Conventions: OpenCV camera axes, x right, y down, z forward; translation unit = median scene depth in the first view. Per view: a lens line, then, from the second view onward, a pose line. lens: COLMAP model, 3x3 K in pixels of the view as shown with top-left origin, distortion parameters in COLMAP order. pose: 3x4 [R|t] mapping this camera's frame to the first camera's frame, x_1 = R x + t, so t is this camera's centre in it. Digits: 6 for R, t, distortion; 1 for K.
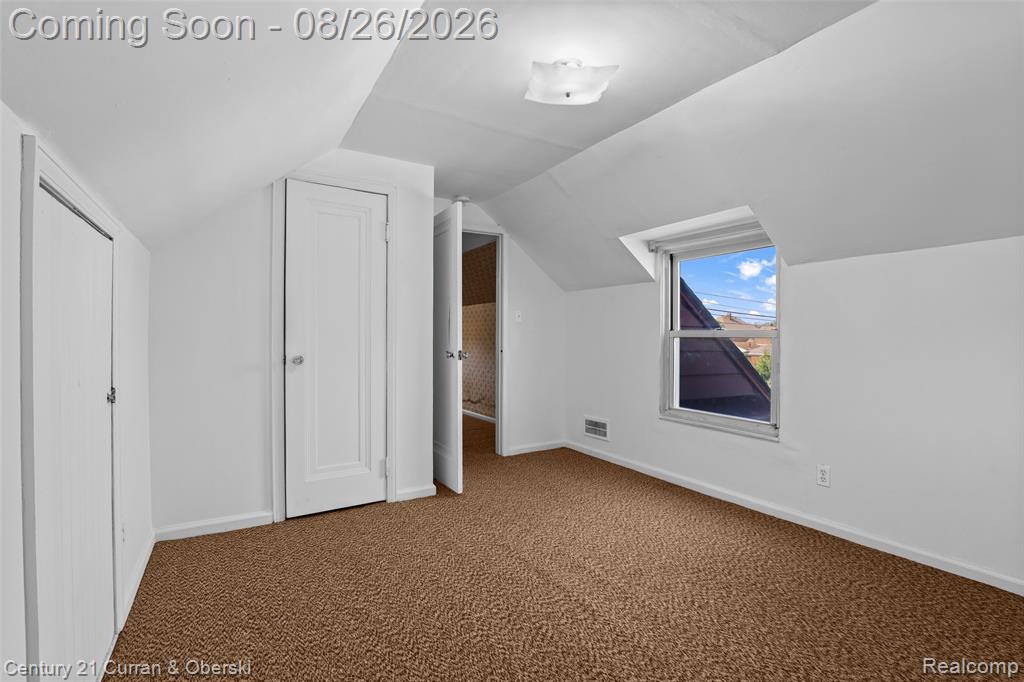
lens RADIAL K [[475.6, 0, 516.4], [0, 475.6, 339.9], [0, 0, 1]] dist [-0.028791, 0.000784]
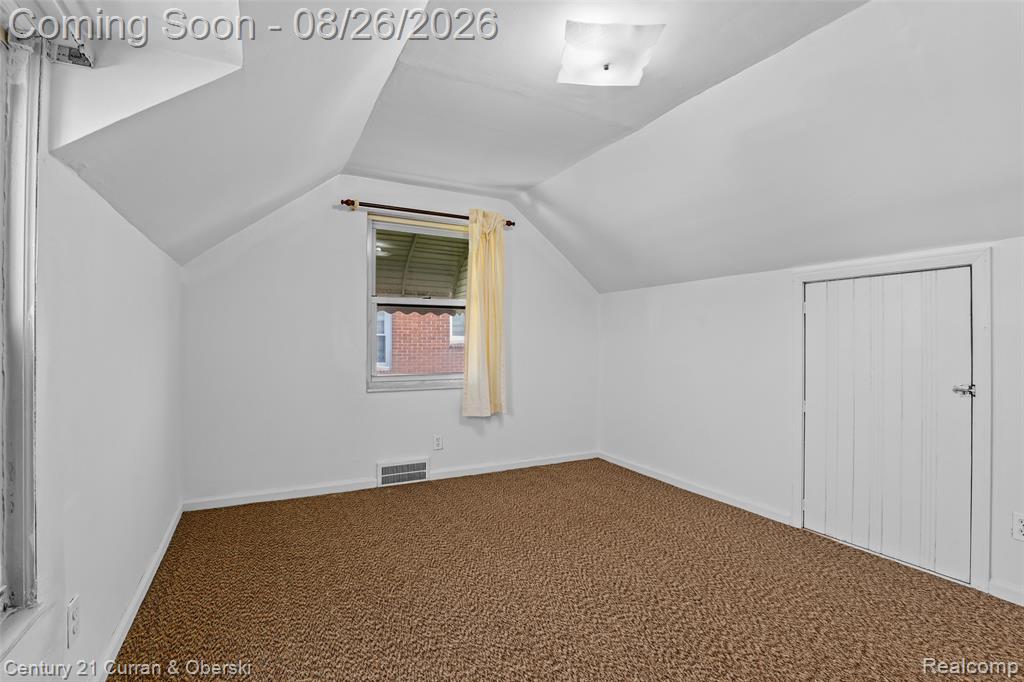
lens RADIAL K [[475.6, 0, 516.4], [0, 475.6, 339.9], [0, 0, 1]] dist [-0.028791, 0.000784]
pose [[-0.998413, -0.006442, 0.055953, 0.236794], [-0.006591, 0.999975, -0.002465, -0.002530], [-0.055936, -0.002830, -0.998430, 1.987985]]
